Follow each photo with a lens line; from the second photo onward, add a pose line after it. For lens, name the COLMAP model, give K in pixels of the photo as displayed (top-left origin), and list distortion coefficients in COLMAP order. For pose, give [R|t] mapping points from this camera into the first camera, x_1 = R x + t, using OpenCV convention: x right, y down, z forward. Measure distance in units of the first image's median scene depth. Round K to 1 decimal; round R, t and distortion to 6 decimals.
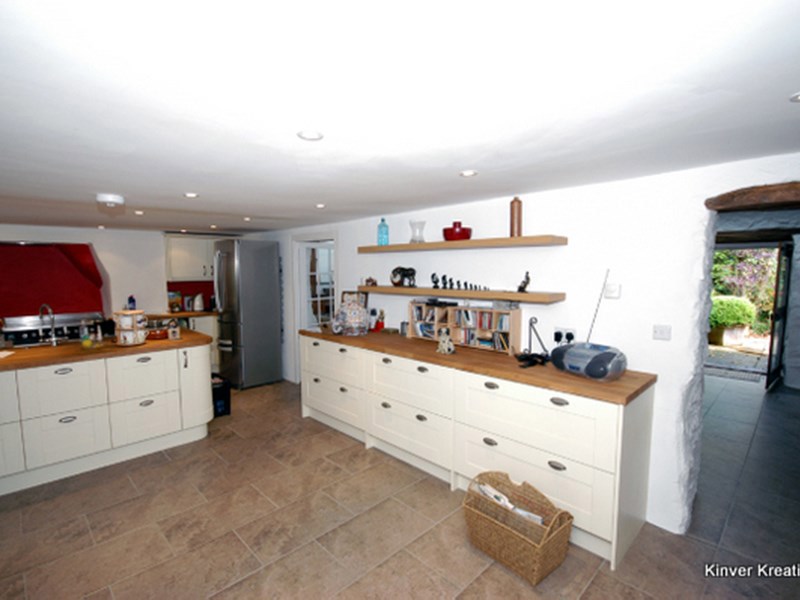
lens RADIAL K [[398.1, 0, 390.4], [0, 398.1, 298.8], [0, 0, 1]] dist [0.002911, -0.000184]
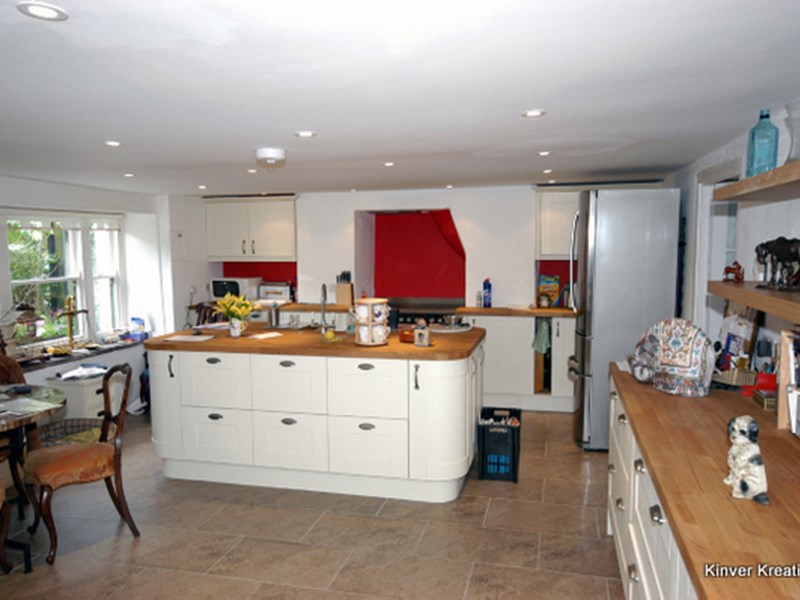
lens RADIAL K [[640.4, 0, 400.0], [0, 640.4, 300.0], [0, 0, 1]] dist [0.029189, 0.001933]
pose [[0.530329, 0.075330, -0.844439, 0.373110], [-0.059088, 0.996907, 0.051822, -0.031844], [0.845730, 0.022413, 0.533140, 0.396997]]
